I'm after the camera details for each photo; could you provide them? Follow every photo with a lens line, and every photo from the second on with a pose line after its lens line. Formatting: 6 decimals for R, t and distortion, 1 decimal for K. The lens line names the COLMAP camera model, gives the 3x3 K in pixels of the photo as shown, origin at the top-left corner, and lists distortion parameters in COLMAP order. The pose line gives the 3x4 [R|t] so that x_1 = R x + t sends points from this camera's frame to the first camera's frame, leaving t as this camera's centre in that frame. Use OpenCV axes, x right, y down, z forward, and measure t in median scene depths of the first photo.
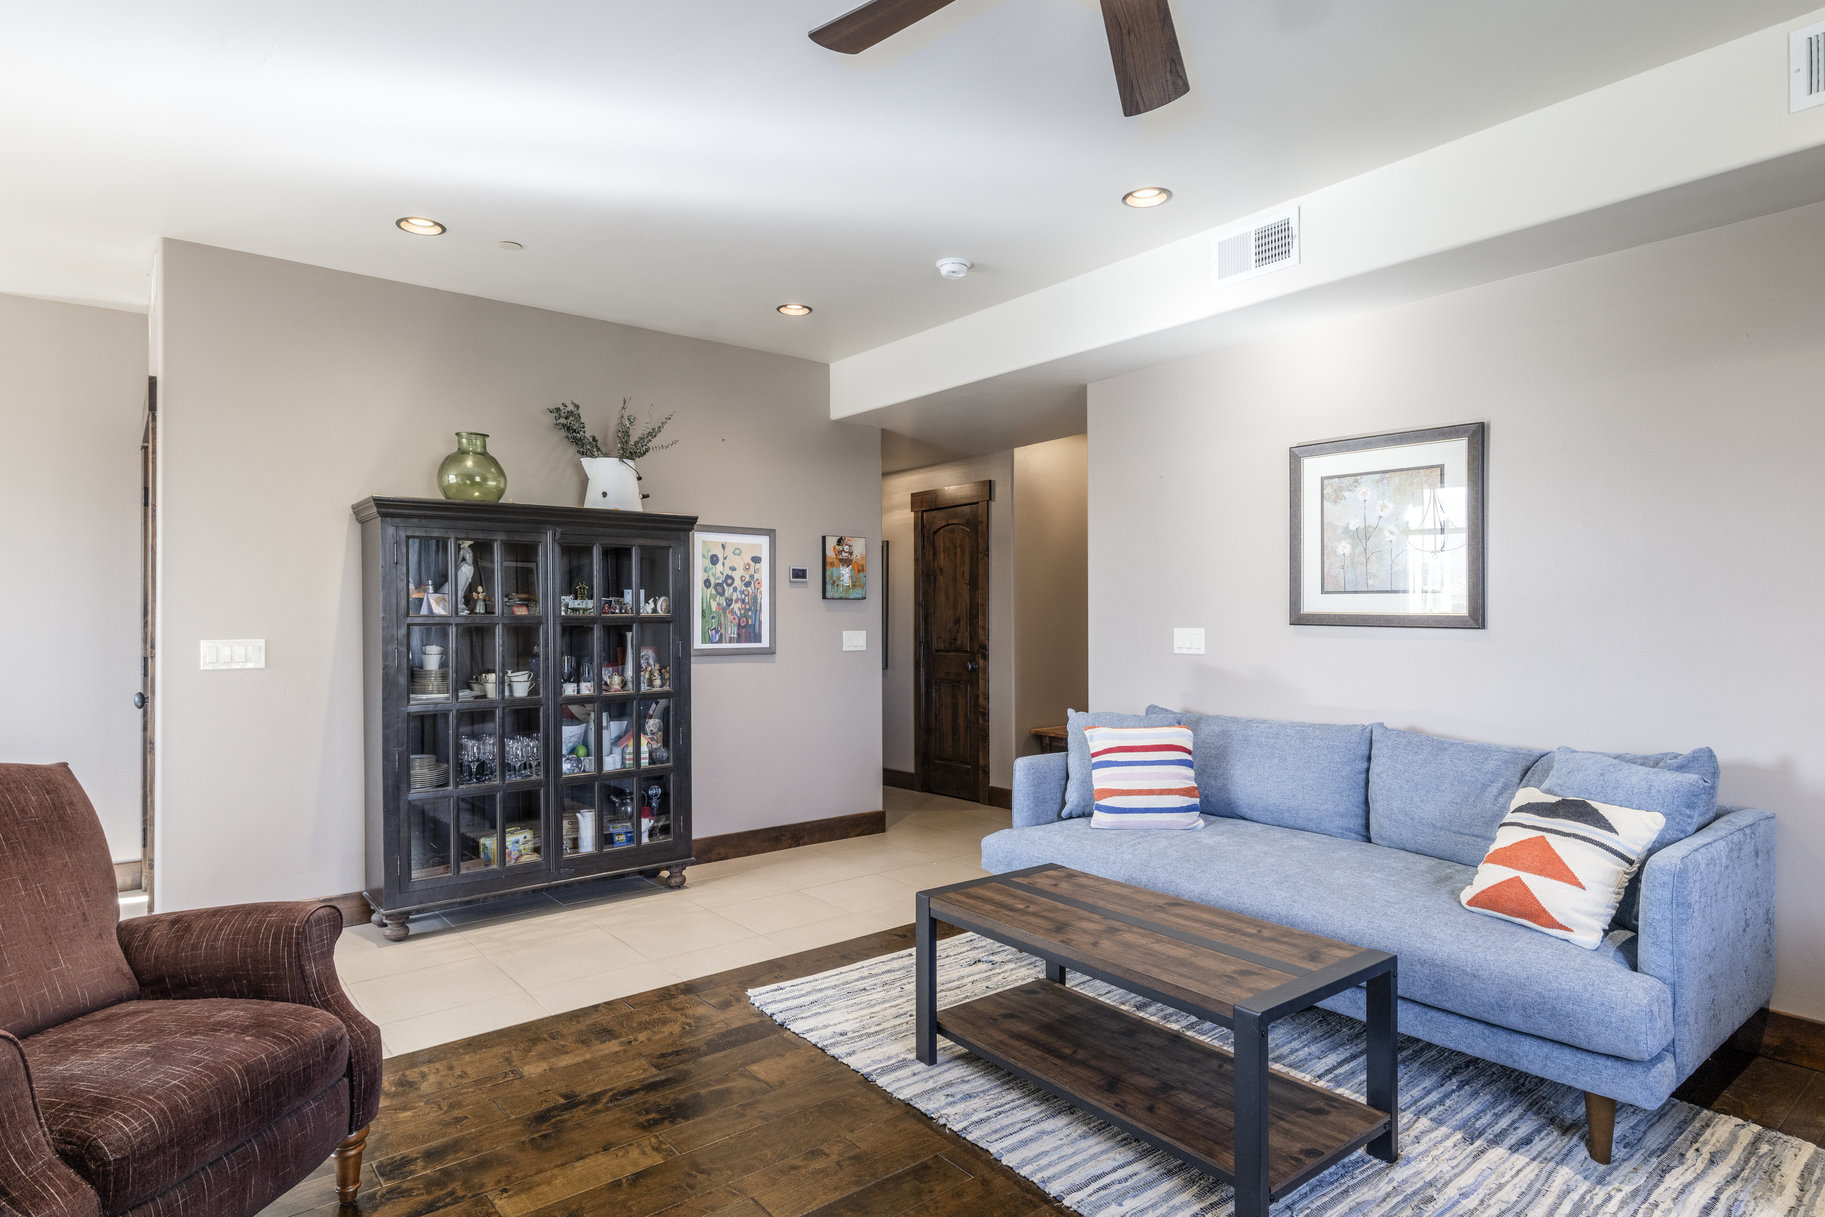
lens RADIAL K [[1003.6, 0, 912.5], [0, 1003.6, 608.5], [0, 0, 1]] dist [0.003873, 0.001341]
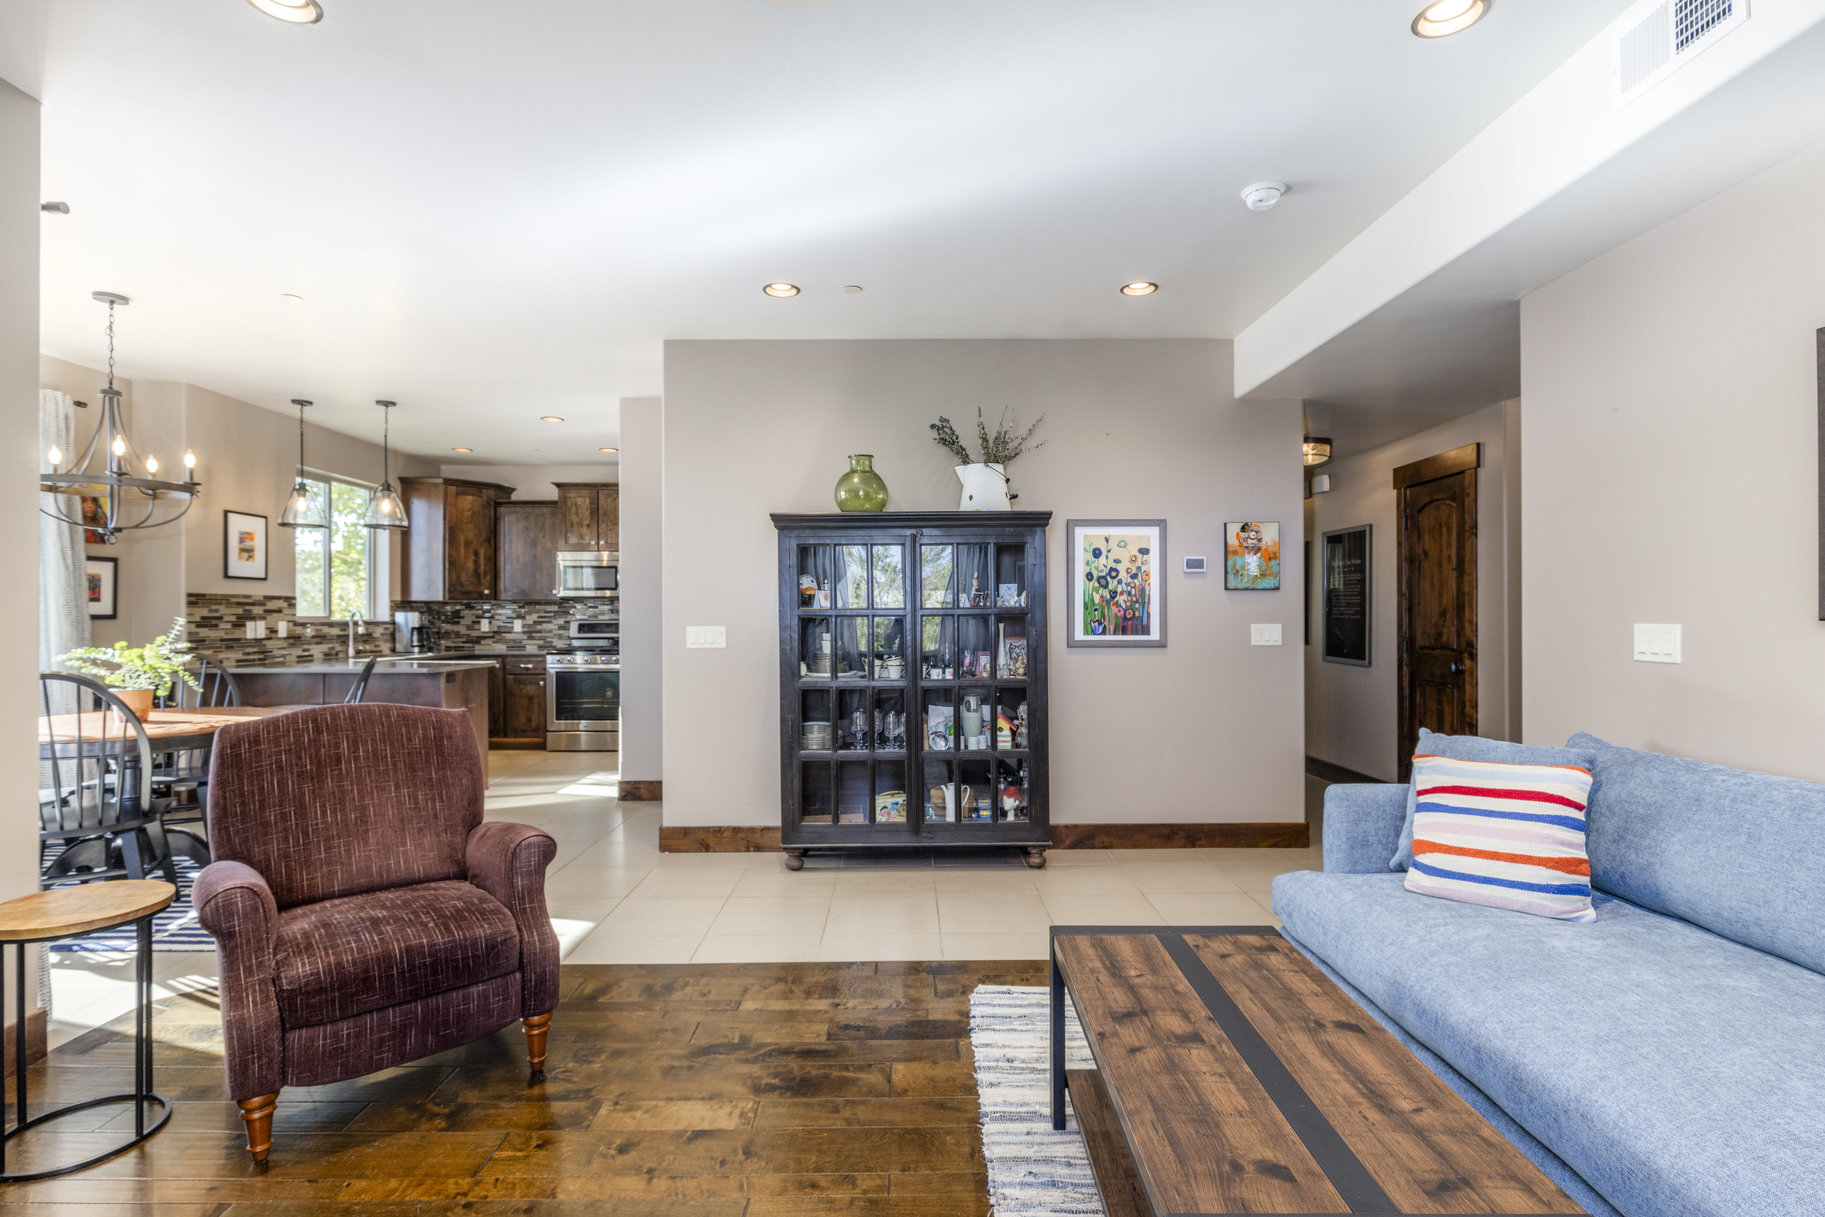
lens RADIAL K [[882.5, 0, 912.5], [0, 882.5, 608.5], [0, 0, 1]] dist [-0.002970, -0.000450]
pose [[0.780975, -0.002114, -0.624558, 0.259176], [0.007025, 0.999961, 0.005400, 0.001841], [0.624522, -0.008605, 0.780960, 0.220467]]
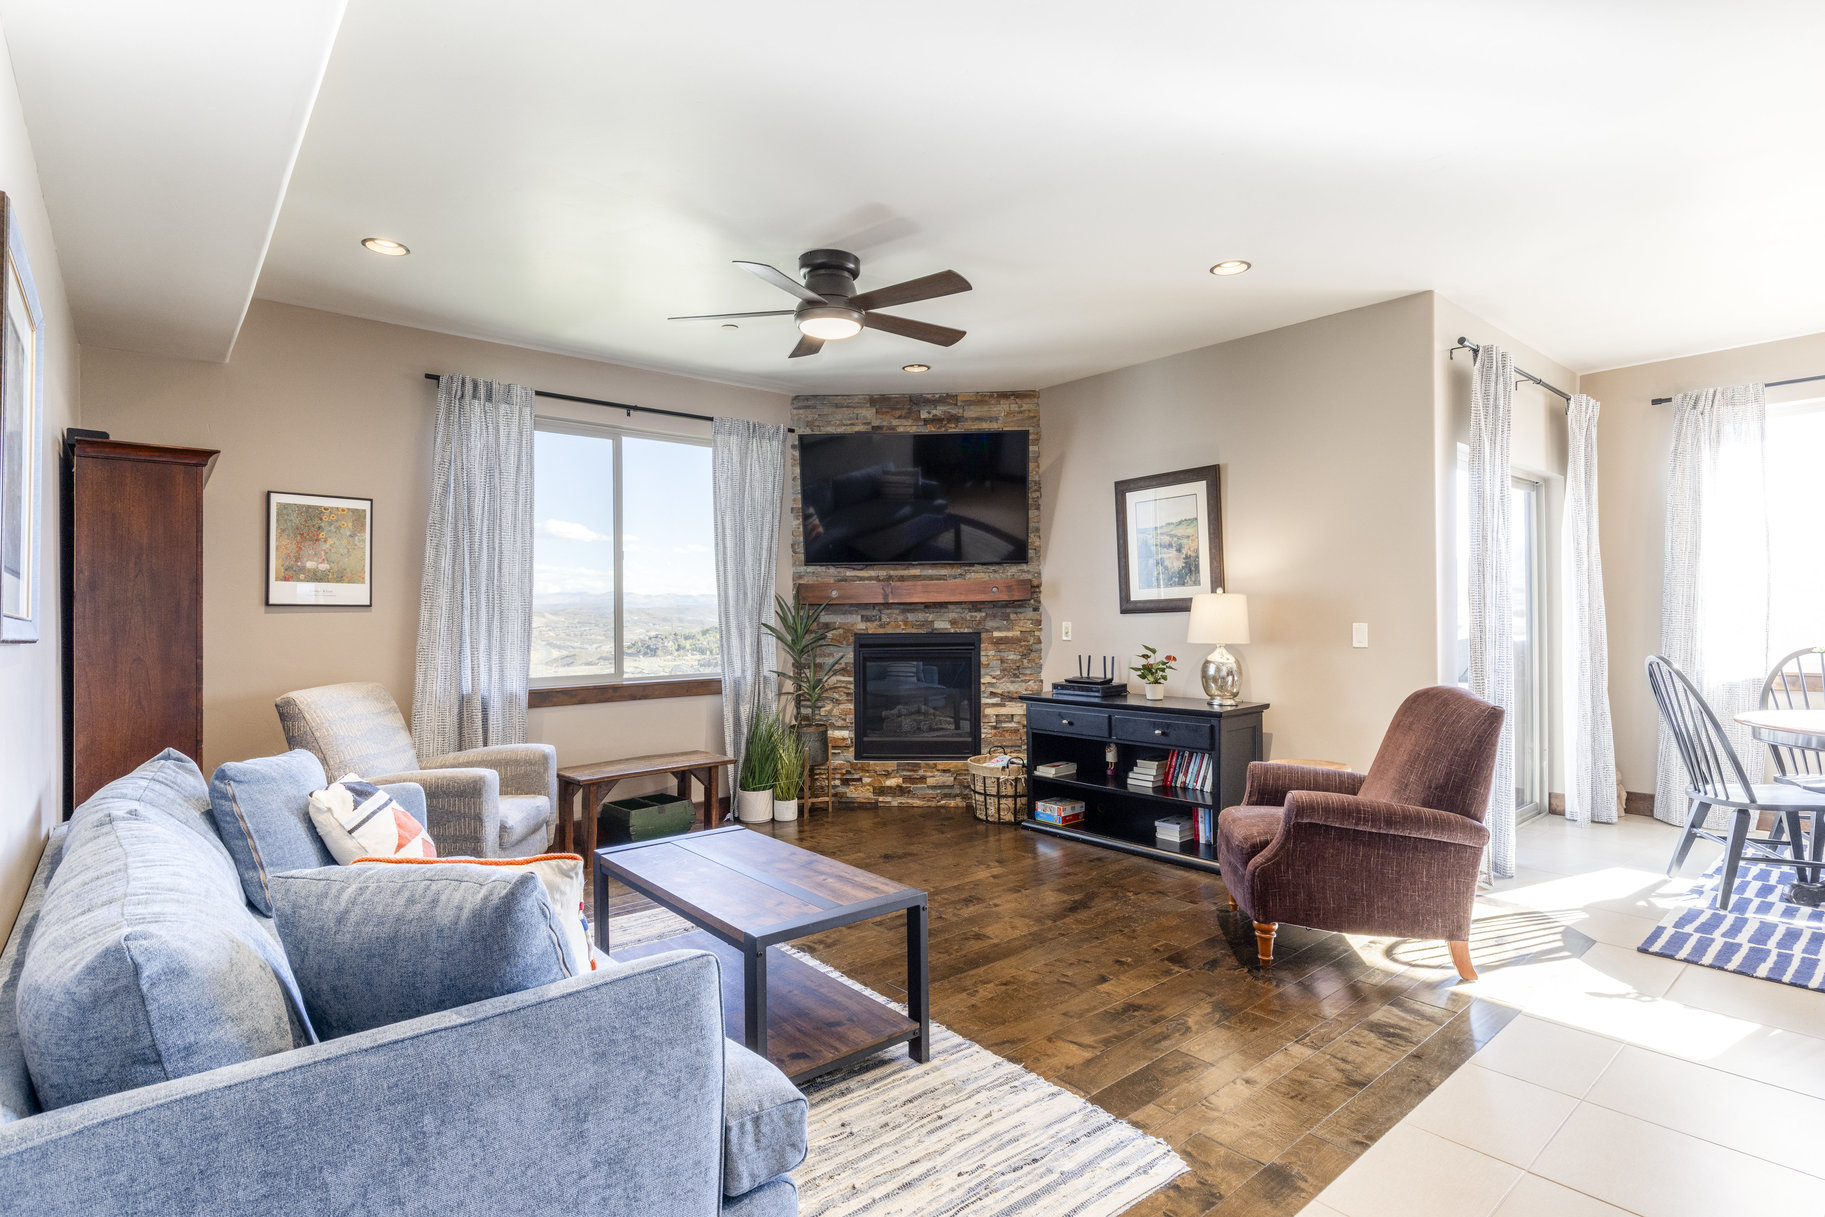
lens RADIAL K [[882.5, 0, 912.5], [0, 882.5, 608.5], [0, 0, 1]] dist [-0.002970, -0.000450]
pose [[-0.999434, 0.004641, -0.033317, 0.031195], [0.005231, 0.999831, -0.017650, 0.012038], [0.033229, -0.017814, -0.999289, 1.247341]]
